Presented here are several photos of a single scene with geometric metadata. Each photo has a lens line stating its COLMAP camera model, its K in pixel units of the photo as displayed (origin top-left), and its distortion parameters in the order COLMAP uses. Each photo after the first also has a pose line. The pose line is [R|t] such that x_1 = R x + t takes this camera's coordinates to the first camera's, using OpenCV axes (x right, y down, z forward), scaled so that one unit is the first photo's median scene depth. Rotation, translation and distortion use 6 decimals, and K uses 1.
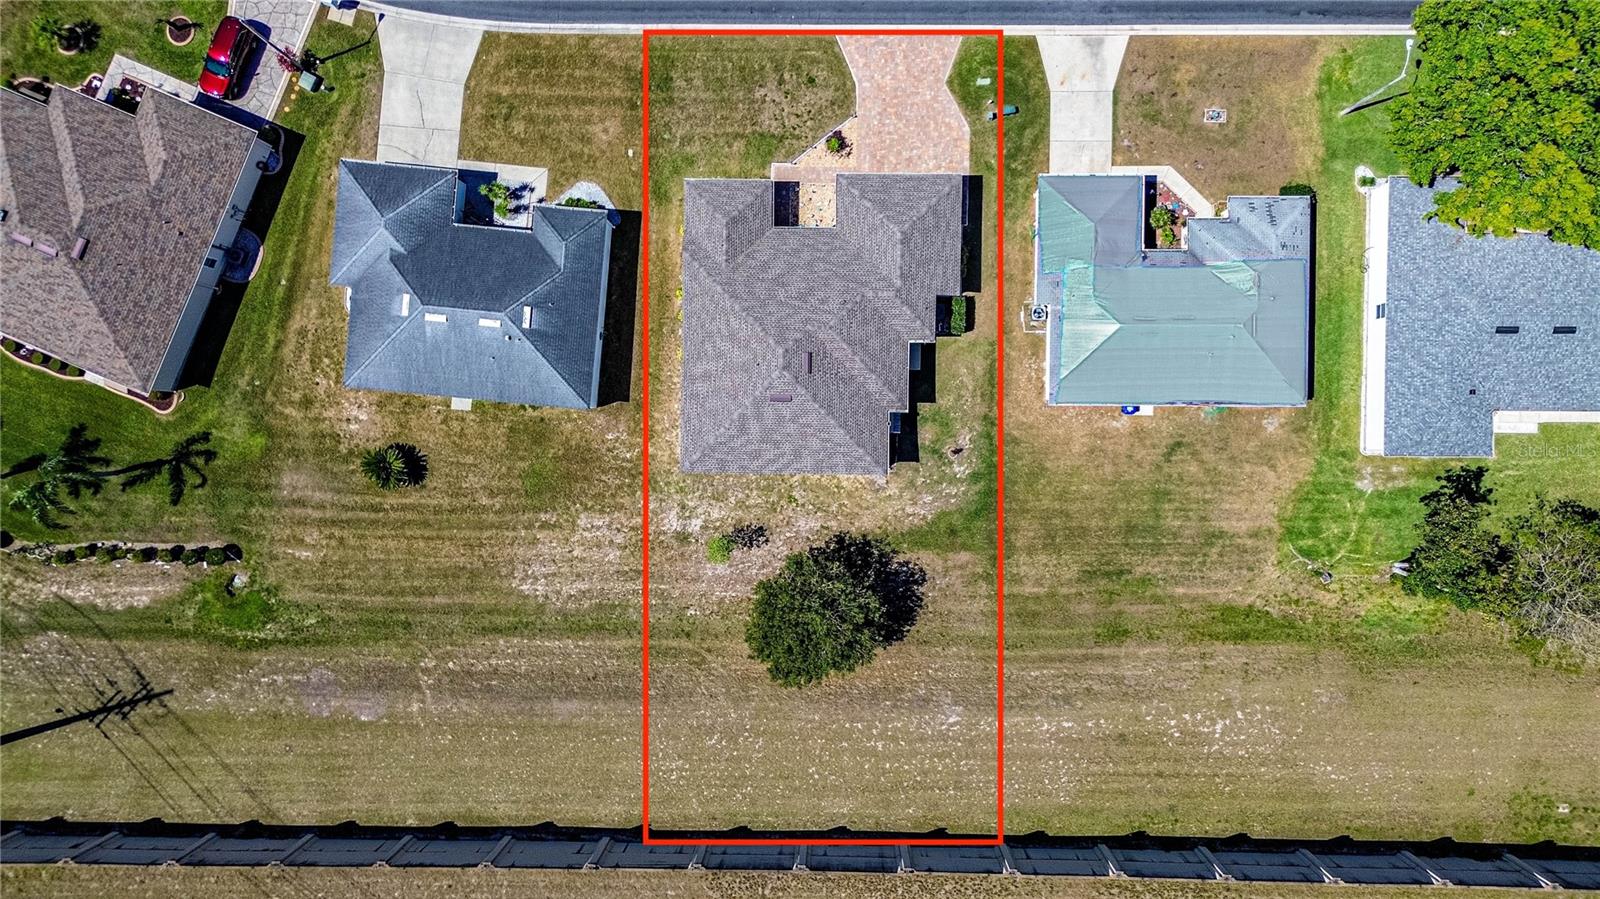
lens RADIAL K [[1123.9, 0, 800.0], [0, 1123.9, 449.5], [0, 0, 1]] dist [0.063280, -0.061780]
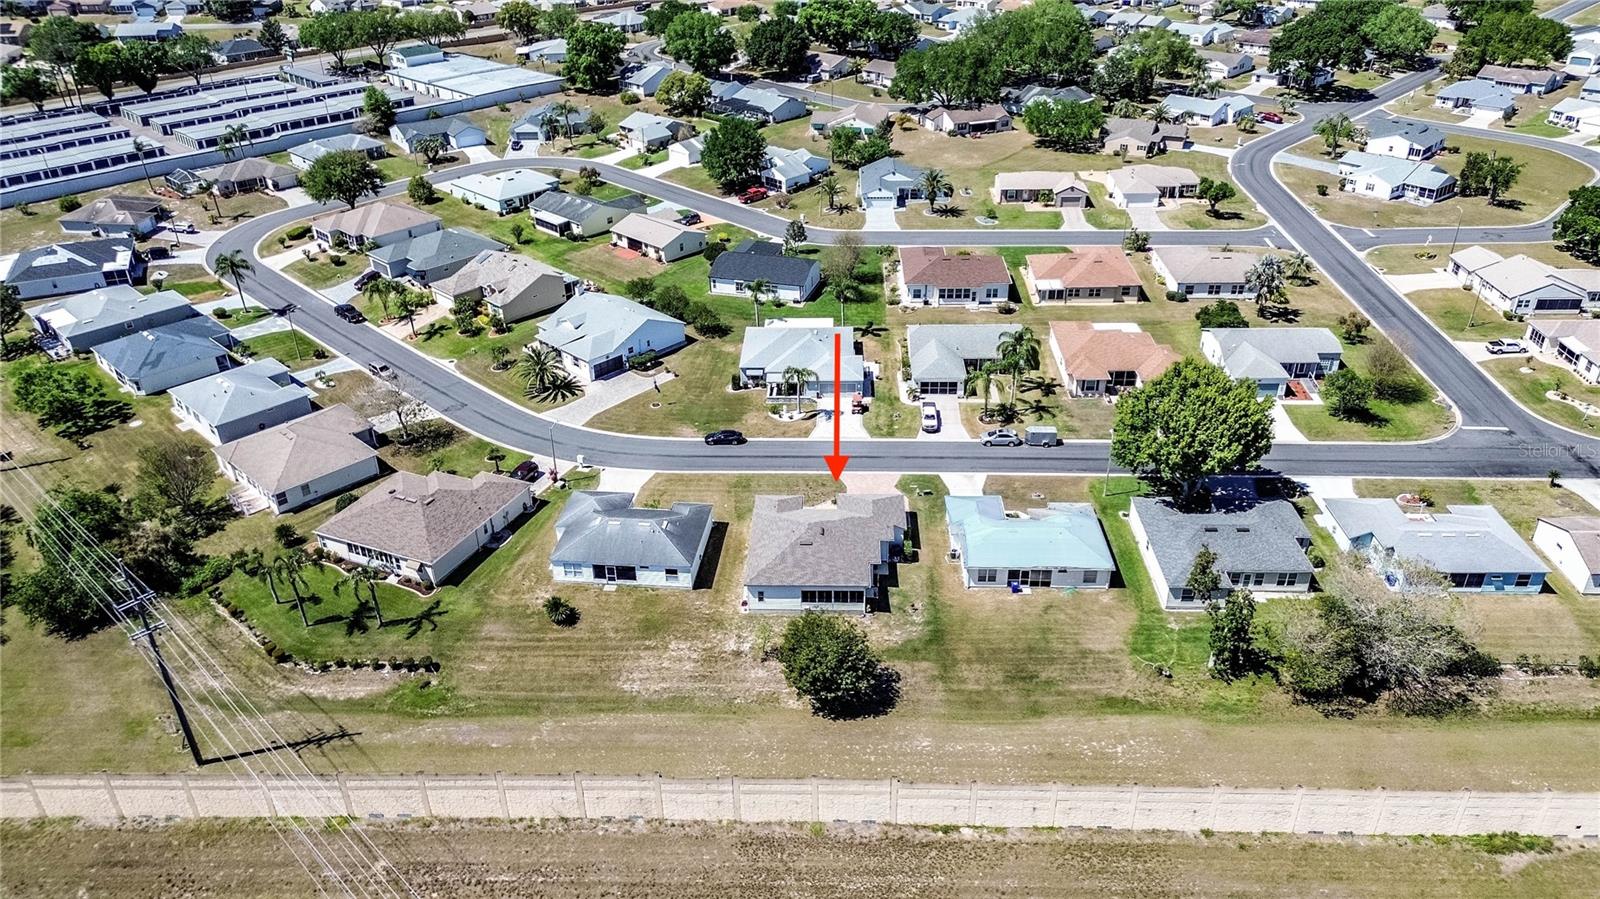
lens RADIAL K [[1123.9, 0, 800.0], [0, 1123.9, 449.5], [0, 0, 1]] dist [0.063280, -0.061780]
pose [[0.999688, 0.020948, -0.013607, -0.005329], [-0.022186, 0.494253, -0.869035, 1.254355], [-0.011479, 0.869066, 0.494564, 0.013082]]
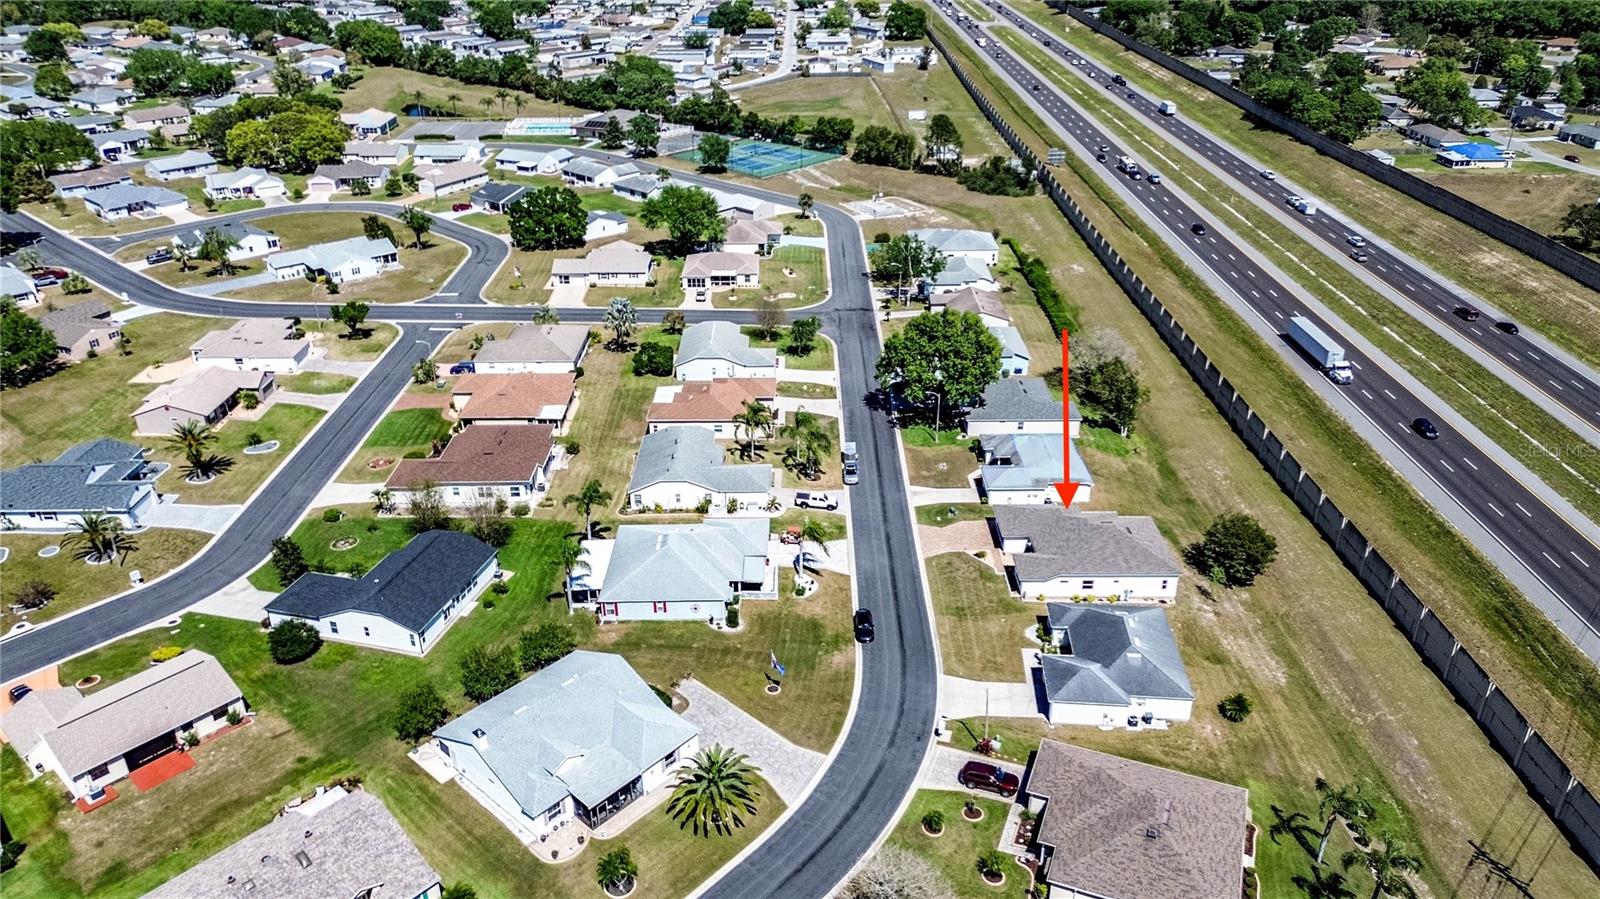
lens RADIAL K [[1123.9, 0, 800.0], [0, 1123.9, 449.5], [0, 0, 1]] dist [0.063280, -0.061780]
pose [[-0.014936, -0.425274, 0.904941, -1.571522], [0.999841, -0.015124, 0.009394, -0.576449], [0.009692, 0.904938, 0.425432, 0.021120]]
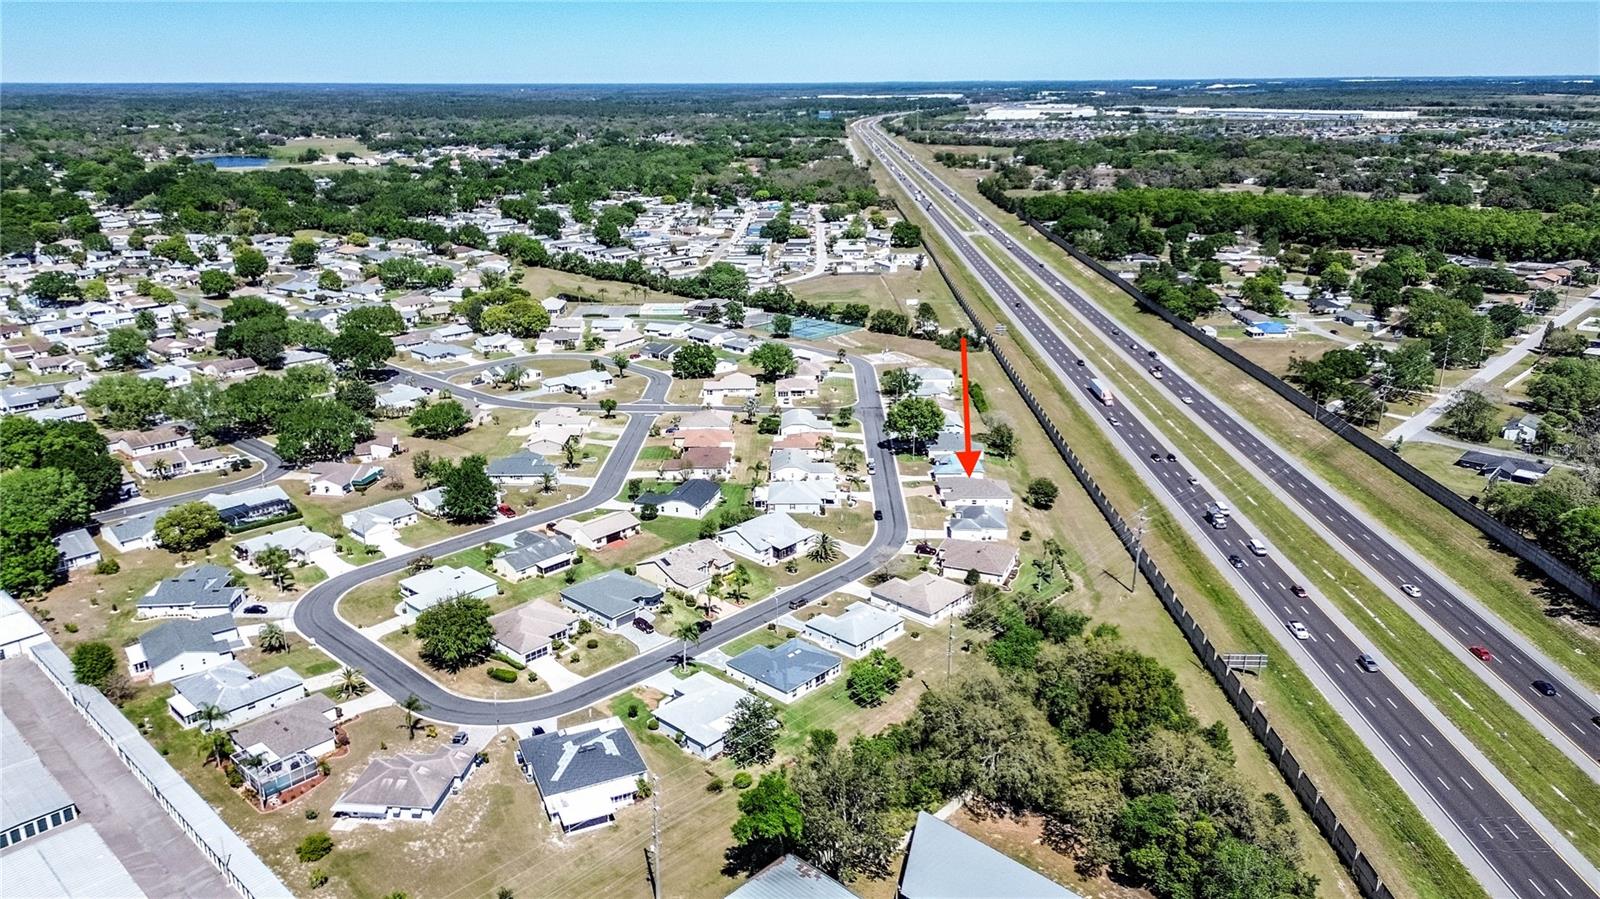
lens RADIAL K [[1123.9, 0, 800.0], [0, 1123.9, 449.5], [0, 0, 1]] dist [0.063280, -0.061780]
pose [[-0.003194, -0.283415, 0.958992, -3.920797], [0.999961, -0.008760, 0.000741, -0.747949], [0.008191, 0.958957, 0.283433, -0.380289]]
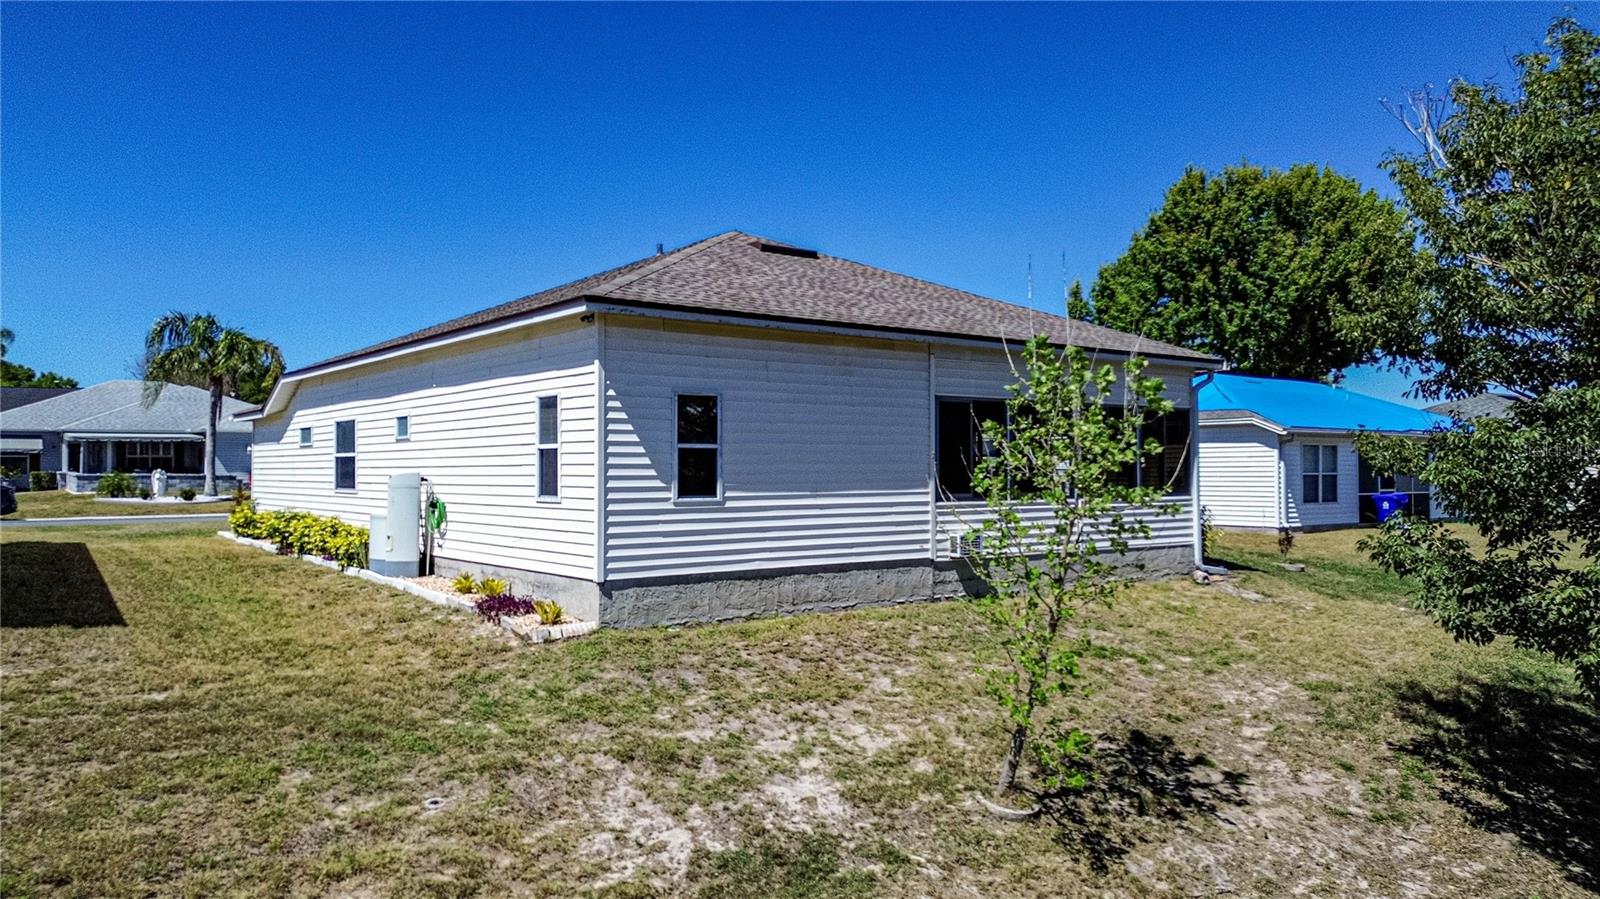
lens RADIAL K [[1123.9, 0, 800.0], [0, 1123.9, 449.5], [0, 0, 1]] dist [0.063280, -0.061780]
pose [[0.794920, 0.037118, 0.605578, -0.177165], [0.606228, -0.008607, -0.795245, 0.180675], [-0.024306, 0.999274, -0.029344, 0.955079]]
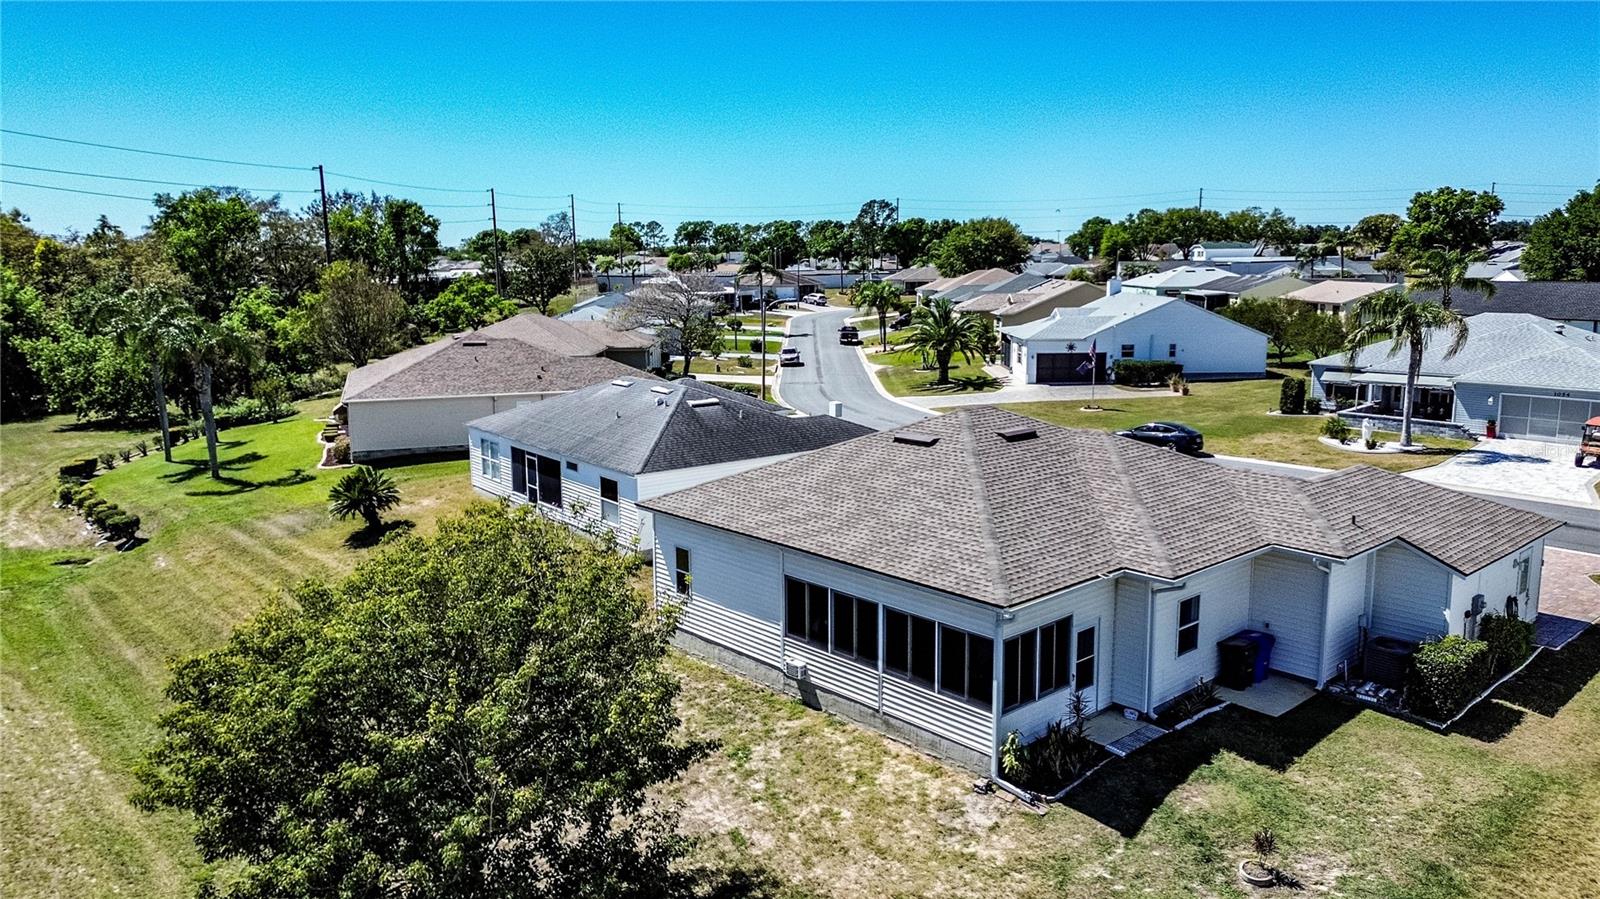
lens RADIAL K [[1123.9, 0, 800.0], [0, 1123.9, 449.5], [0, 0, 1]] dist [0.063280, -0.061780]
pose [[0.675420, 0.145862, -0.722864, 0.240762], [-0.737351, 0.118910, -0.664962, 0.252299], [-0.011037, 0.982133, 0.187866, 0.828983]]
